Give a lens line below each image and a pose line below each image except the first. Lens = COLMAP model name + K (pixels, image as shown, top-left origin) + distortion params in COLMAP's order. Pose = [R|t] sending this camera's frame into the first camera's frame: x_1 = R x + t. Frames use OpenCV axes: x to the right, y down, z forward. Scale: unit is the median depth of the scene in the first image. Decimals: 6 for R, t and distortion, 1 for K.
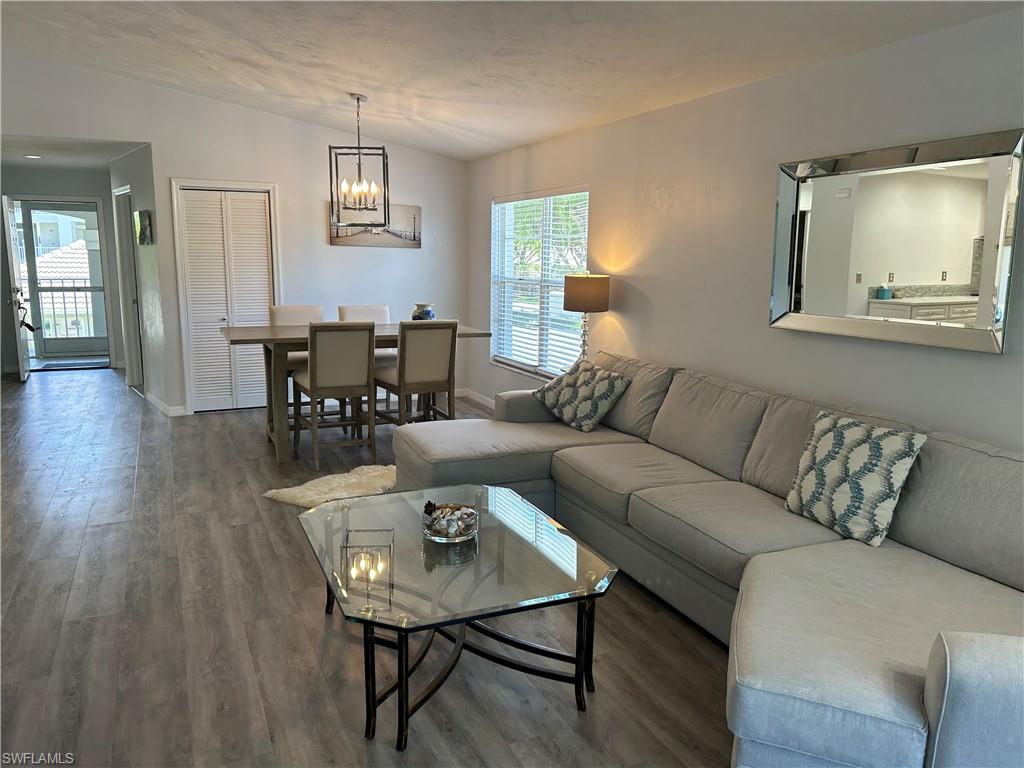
lens RADIAL K [[768.4, 0, 512.3], [0, 768.4, 388.2], [0, 0, 1]] dist [0.049586, -0.051668]
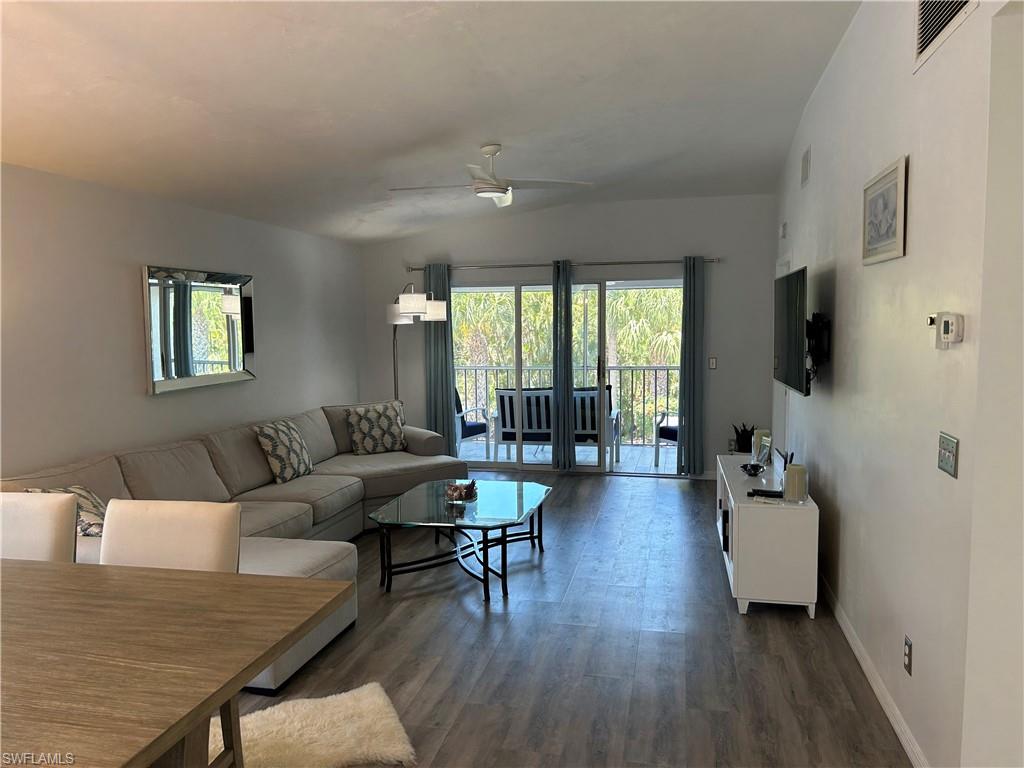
lens RADIAL K [[768.4, 0, 517.9], [0, 768.4, 382.9], [0, 0, 1]] dist [0.049586, -0.051668]
pose [[-0.803454, -0.049868, 0.593274, -0.715219], [0.103769, 0.969504, 0.222024, -0.255941], [-0.586253, 0.239950, -0.773777, 1.338035]]
